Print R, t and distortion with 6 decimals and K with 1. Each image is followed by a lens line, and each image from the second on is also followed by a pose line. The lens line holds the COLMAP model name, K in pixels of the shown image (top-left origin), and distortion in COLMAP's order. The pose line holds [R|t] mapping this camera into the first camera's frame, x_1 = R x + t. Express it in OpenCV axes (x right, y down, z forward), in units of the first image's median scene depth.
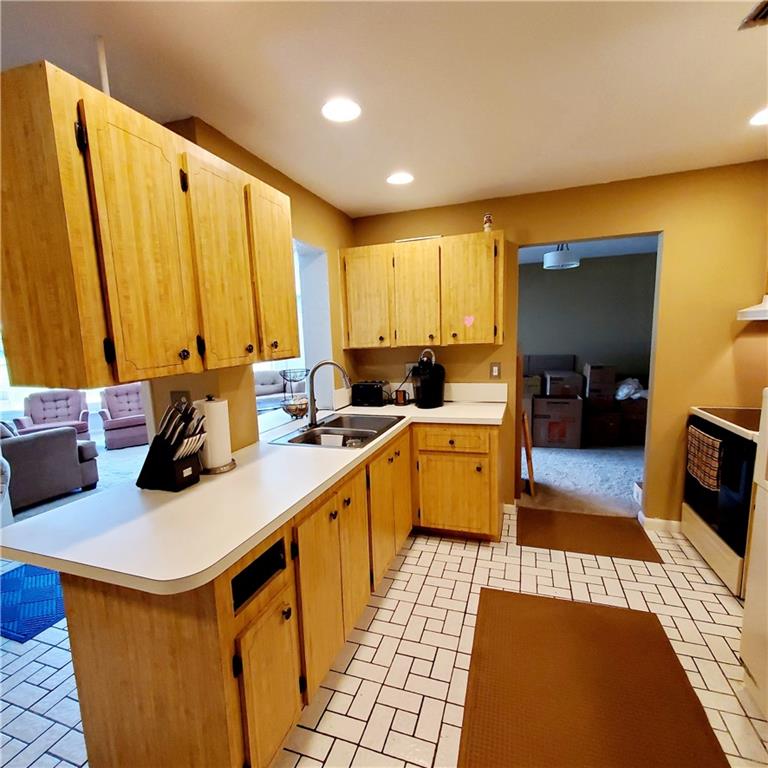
lens RADIAL K [[404.5, 0, 384.9], [0, 404.5, 385.5], [0, 0, 1]] dist [0.012212, -0.001155]
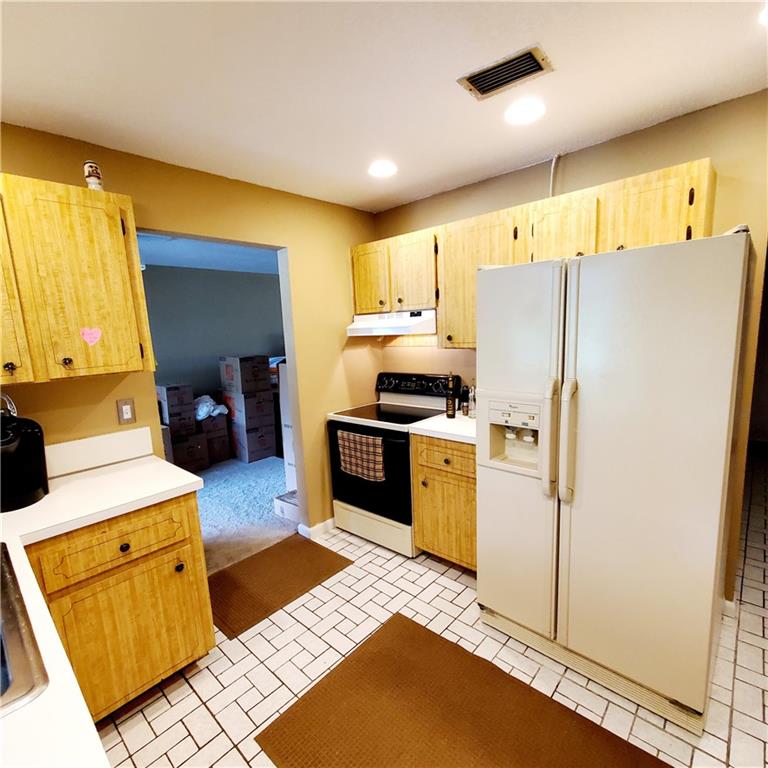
lens RADIAL K [[404.5, 0, 383.0], [0, 404.5, 391.0], [0, 0, 1]] dist [0.012212, -0.001155]
pose [[0.405929, -0.122920, 0.905601, -0.173616], [0.144860, 0.987040, 0.069042, -0.062606], [-0.902351, 0.103159, 0.418474, 0.395774]]
